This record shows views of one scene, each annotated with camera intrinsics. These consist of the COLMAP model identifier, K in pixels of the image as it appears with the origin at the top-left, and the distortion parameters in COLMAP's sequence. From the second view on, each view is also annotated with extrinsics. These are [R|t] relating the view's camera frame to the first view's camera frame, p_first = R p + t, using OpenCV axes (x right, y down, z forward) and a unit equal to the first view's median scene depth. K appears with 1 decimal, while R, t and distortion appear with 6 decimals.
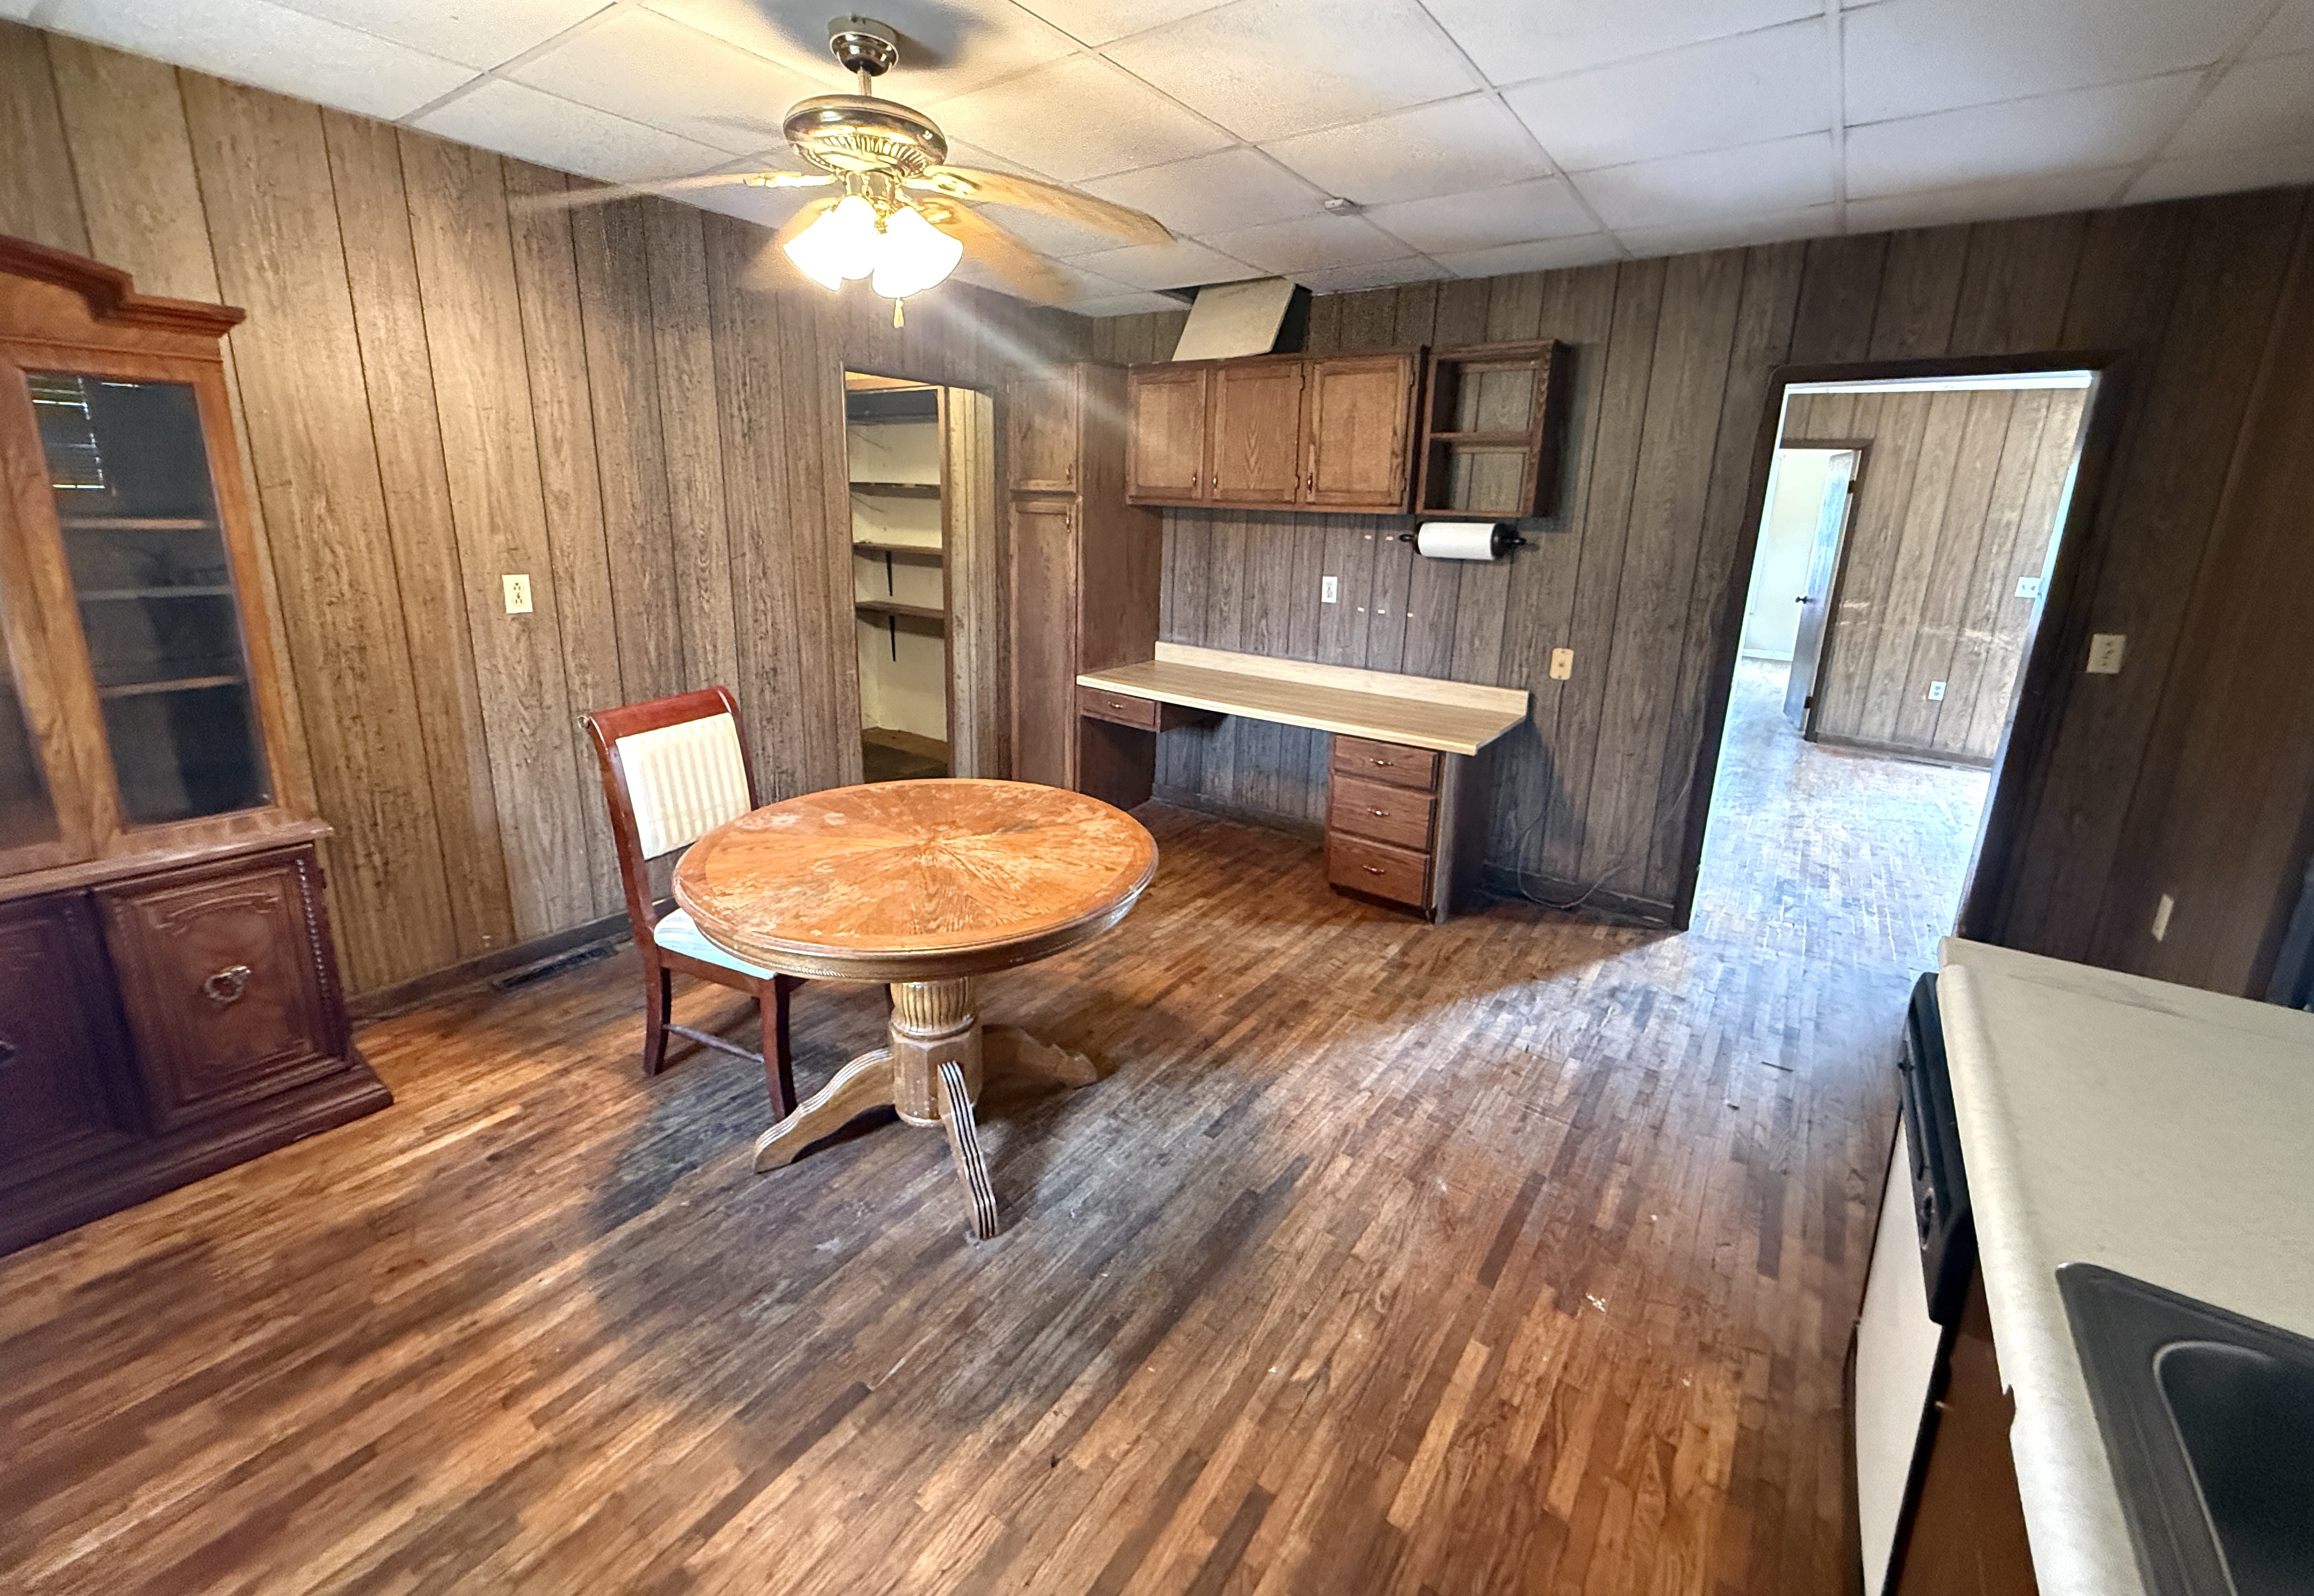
lens RADIAL K [[928.3, 0, 1159.9], [0, 928.3, 716.5], [0, 0, 1]] dist [-0.002832, -0.000211]
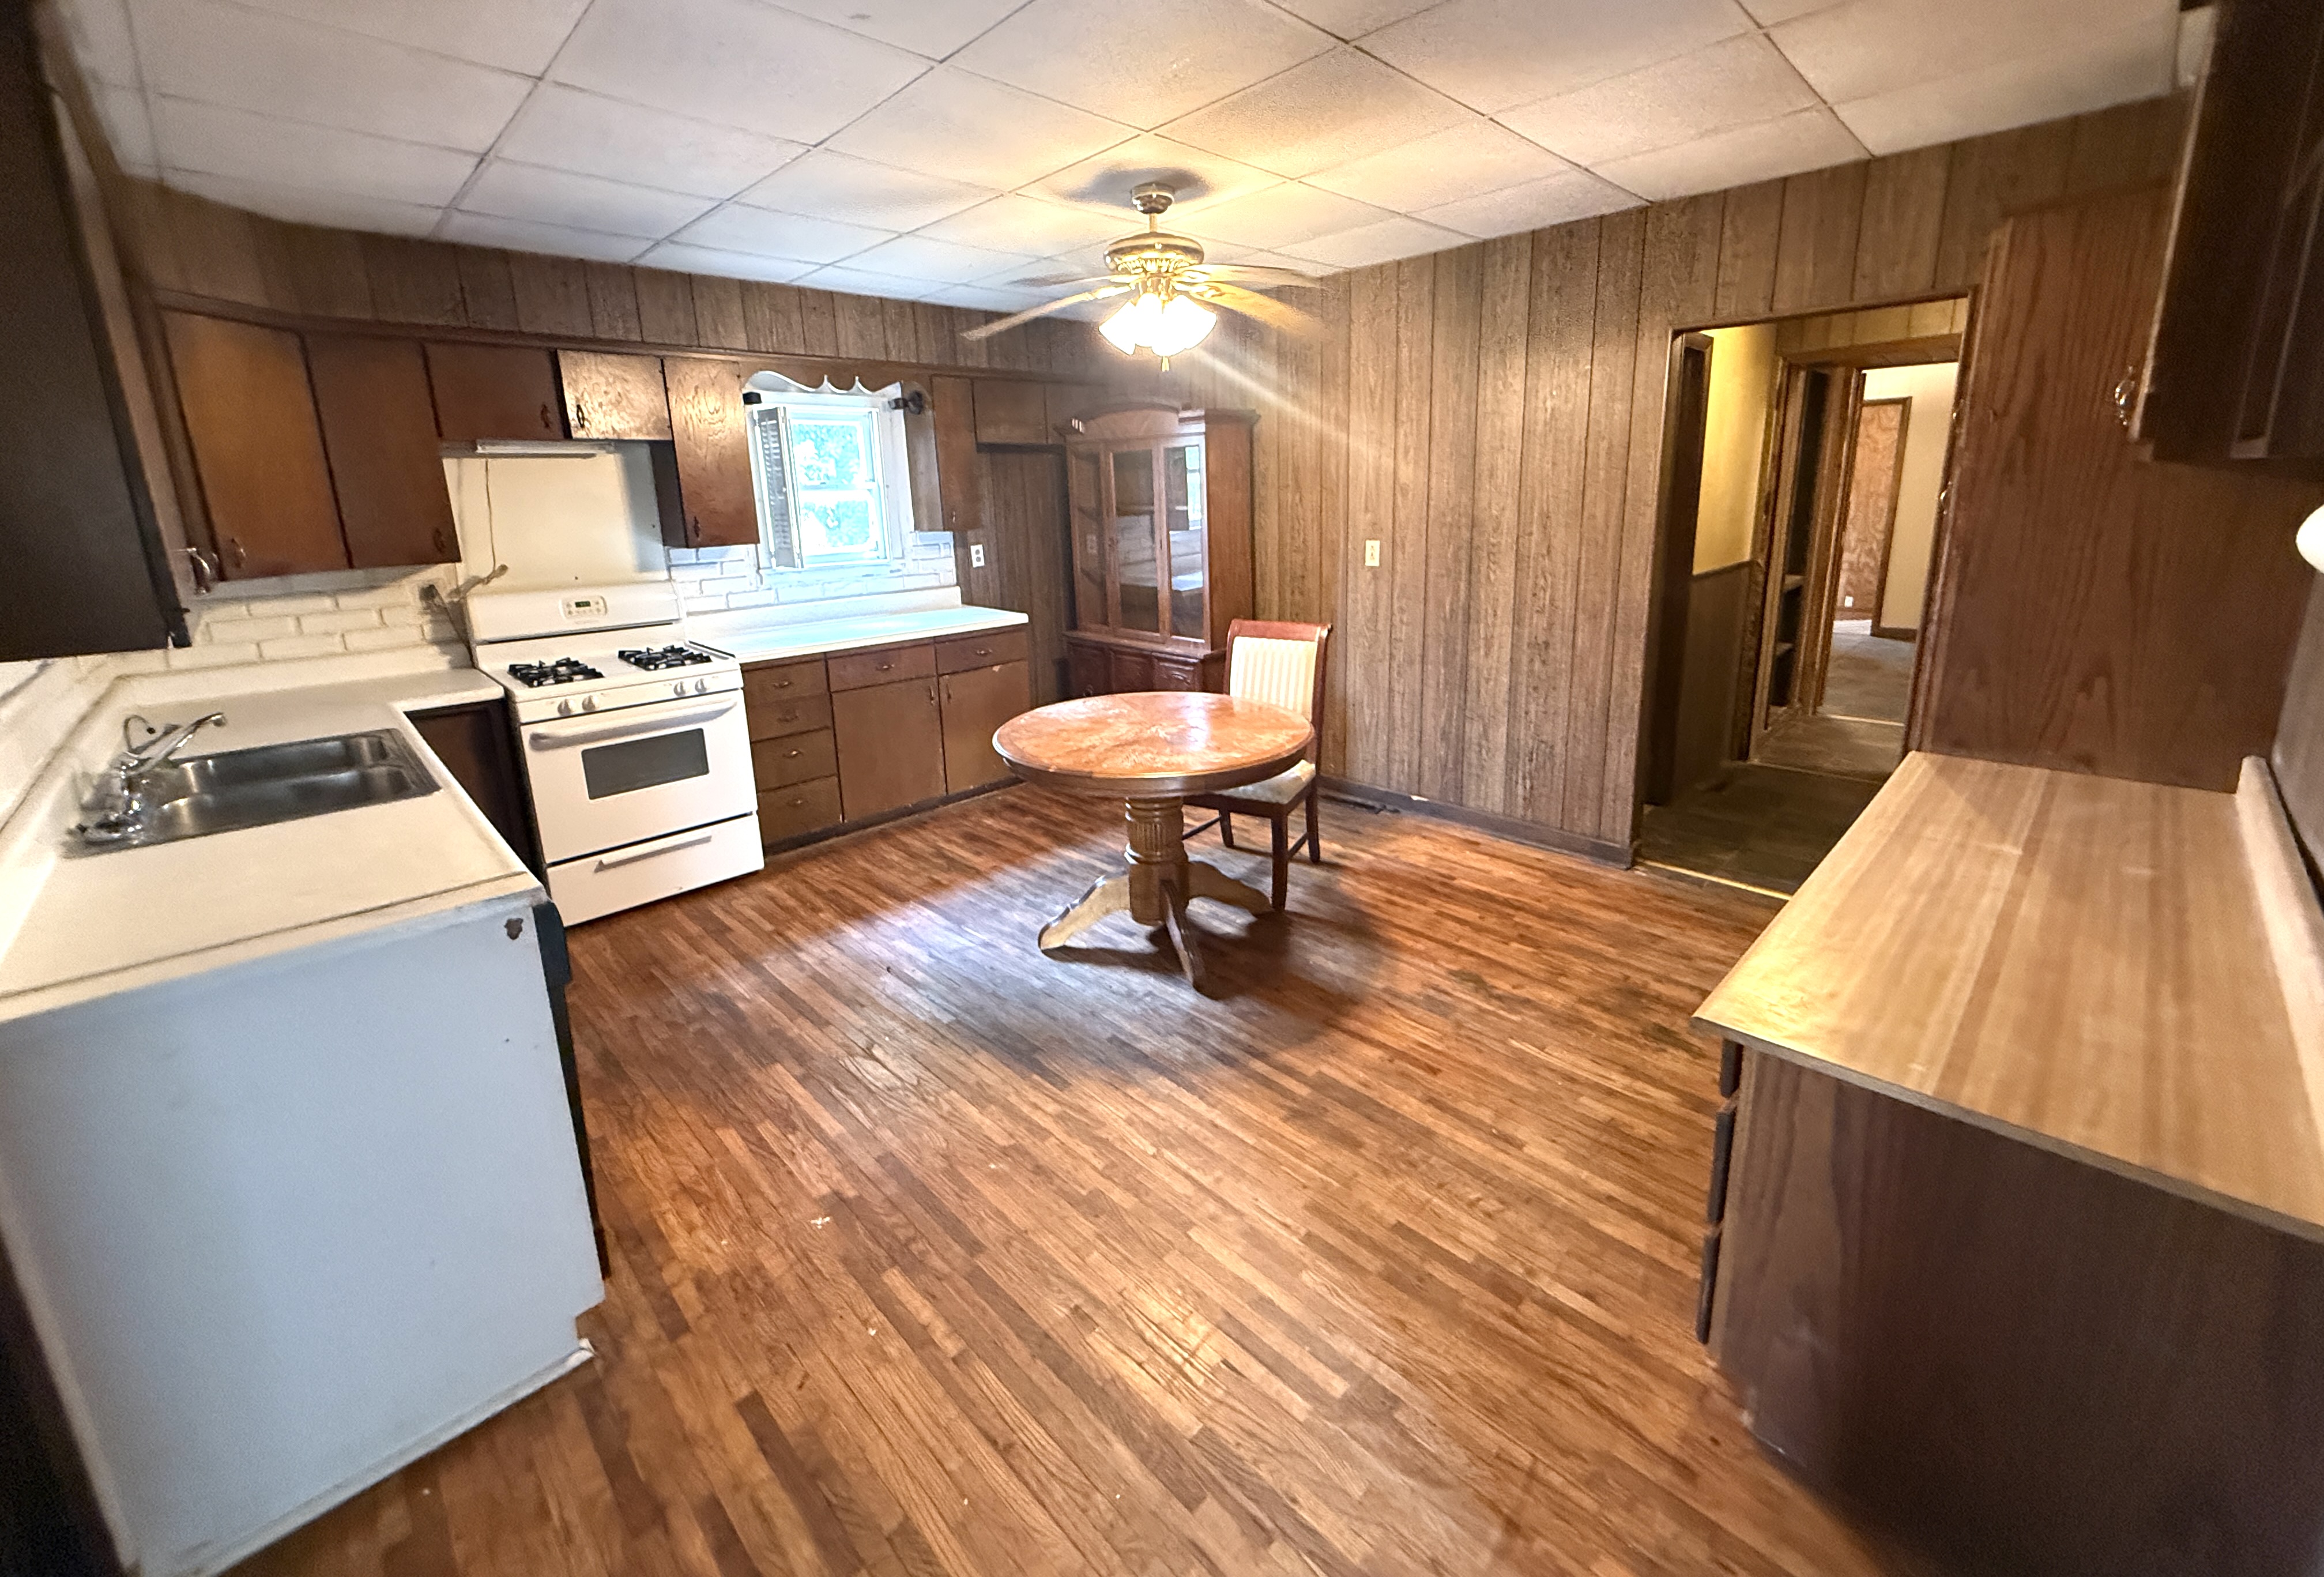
lens RADIAL K [[930.9, 0, 1162.9], [0, 930.9, 702.3], [0, 0, 1]] dist [-0.000666, 0.000092]
pose [[-0.163308, 0.196719, -0.966764, 0.924254], [-0.197205, 0.953634, 0.227359, -0.187688], [0.966665, 0.227780, -0.116942, 0.949713]]
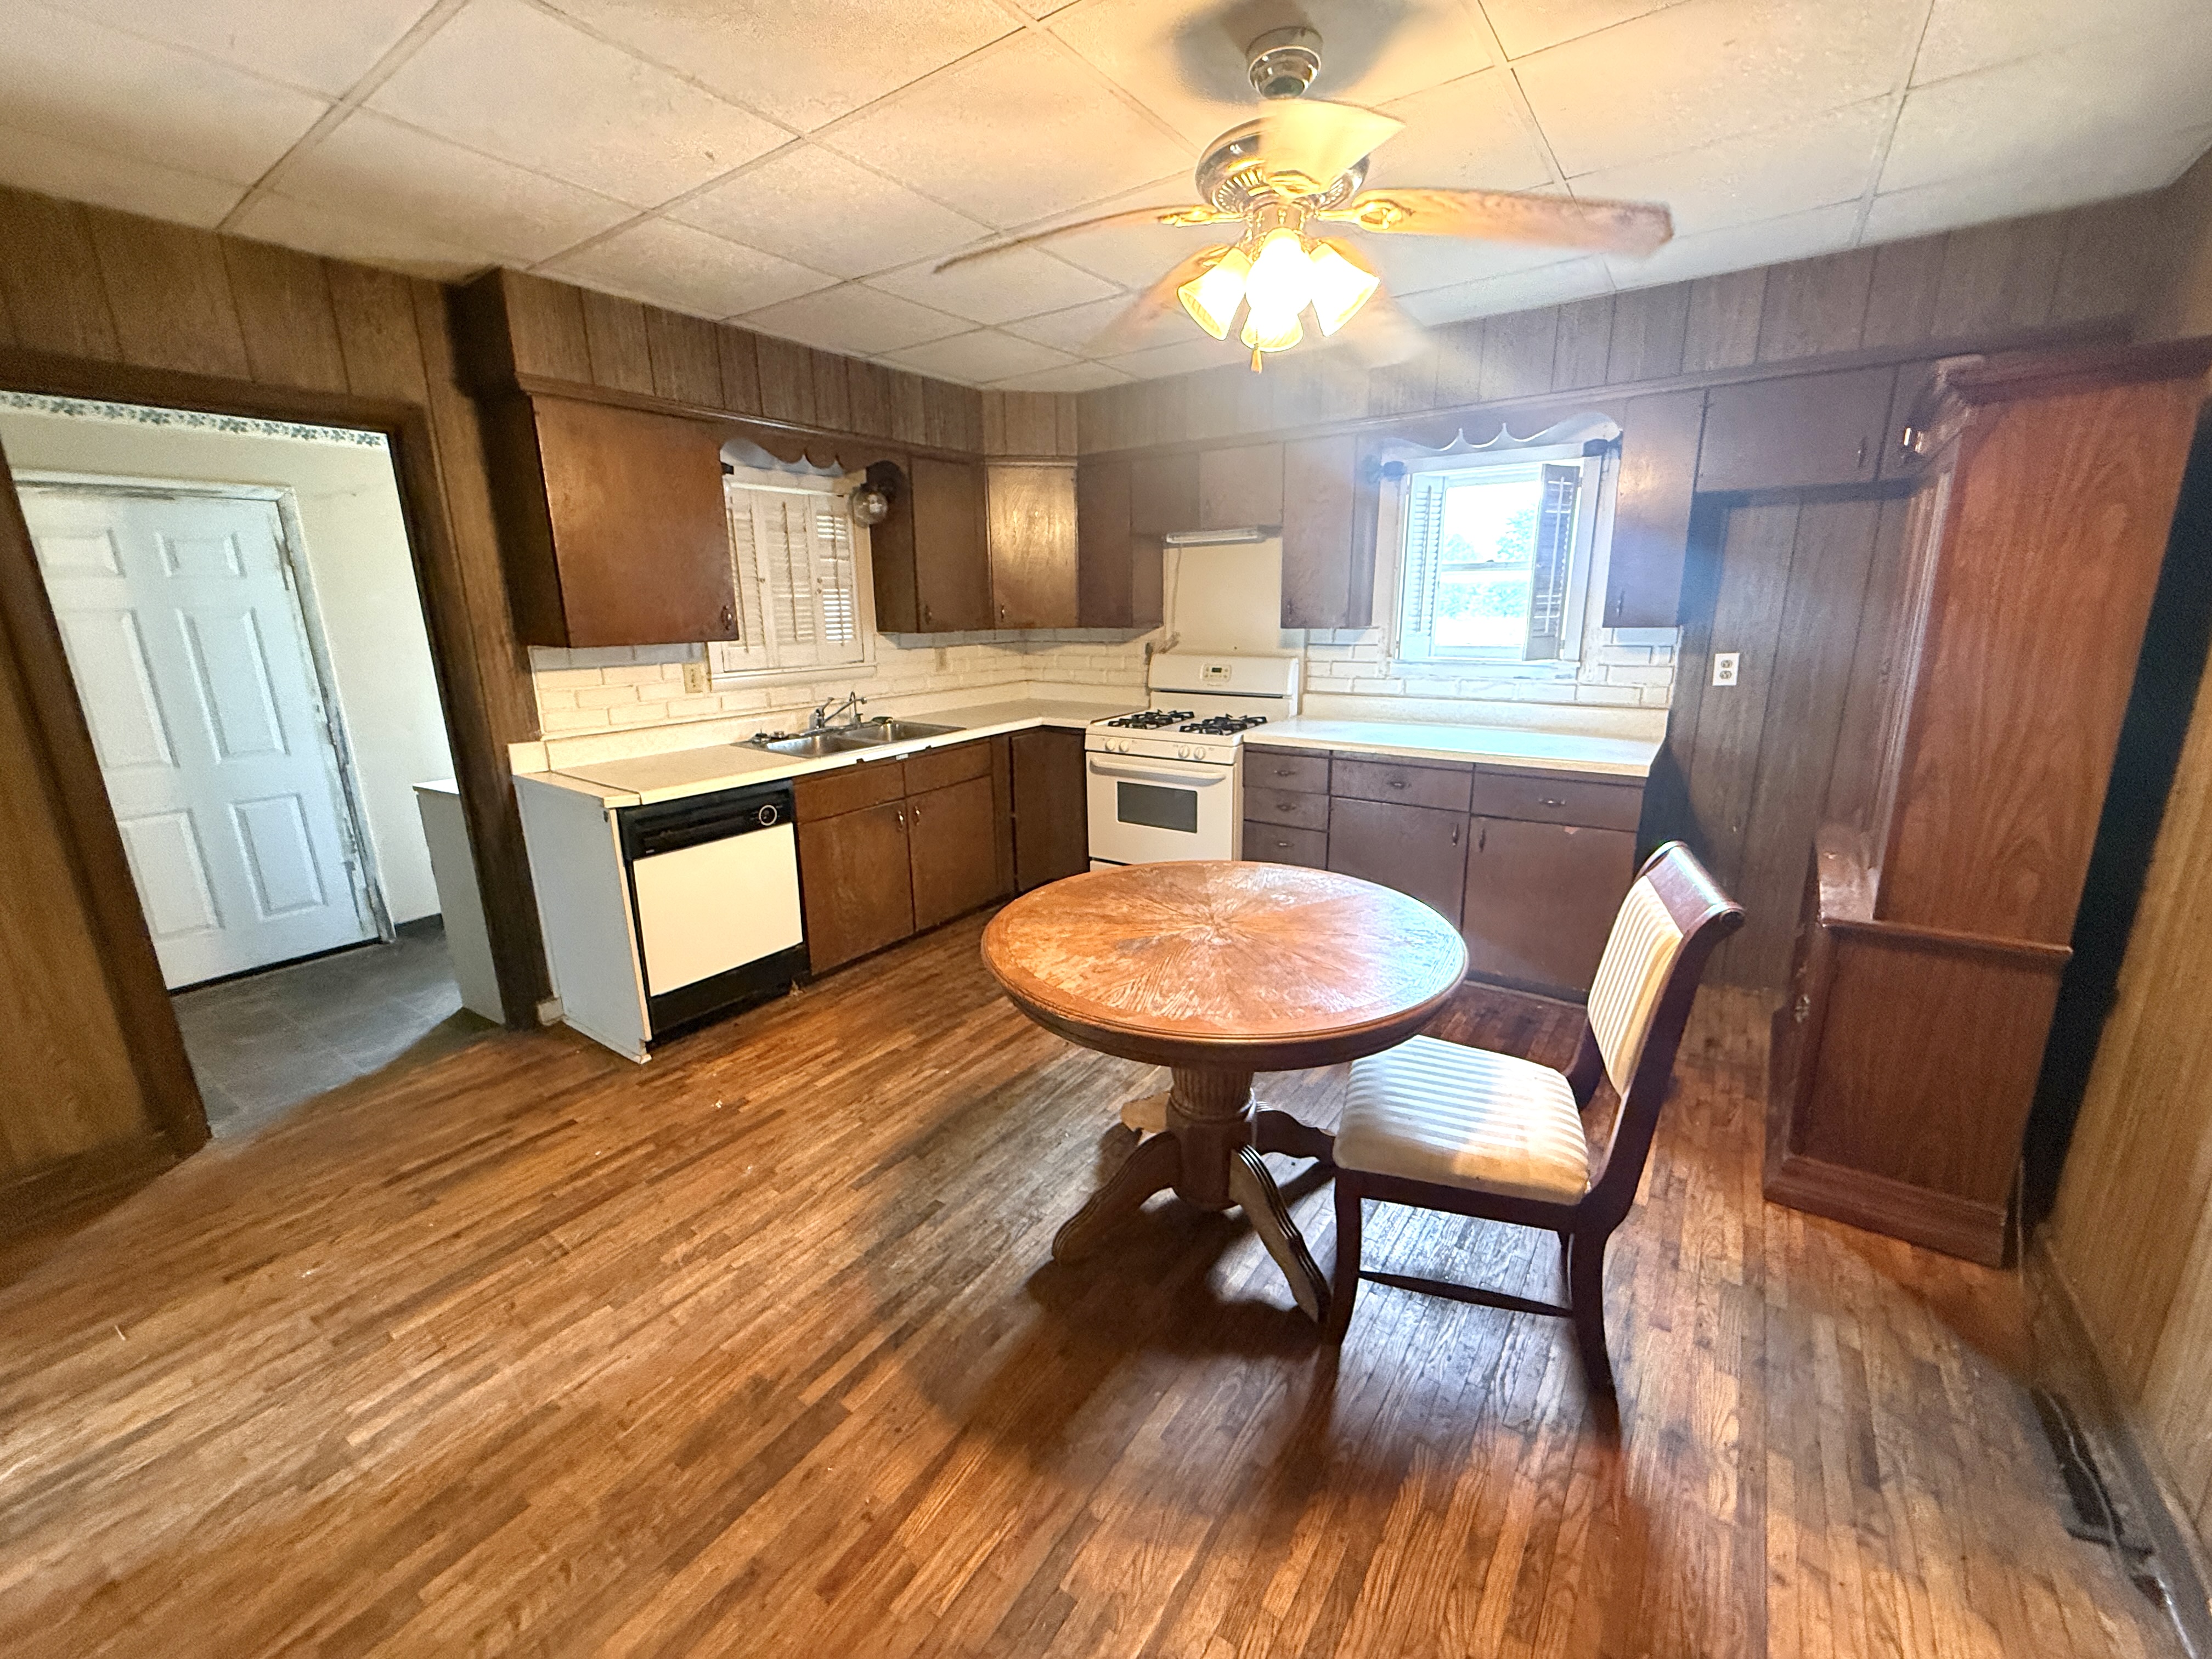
lens RADIAL K [[884.5, 0, 1098.2], [0, 884.5, 835.0], [0, 0, 1]] dist [-0.001589, -0.000057]
pose [[-0.999915, -0.010711, -0.007470, -0.093561], [-0.012952, 0.886362, 0.462811, -0.304188], [0.001664, 0.462869, -0.886425, 1.438792]]
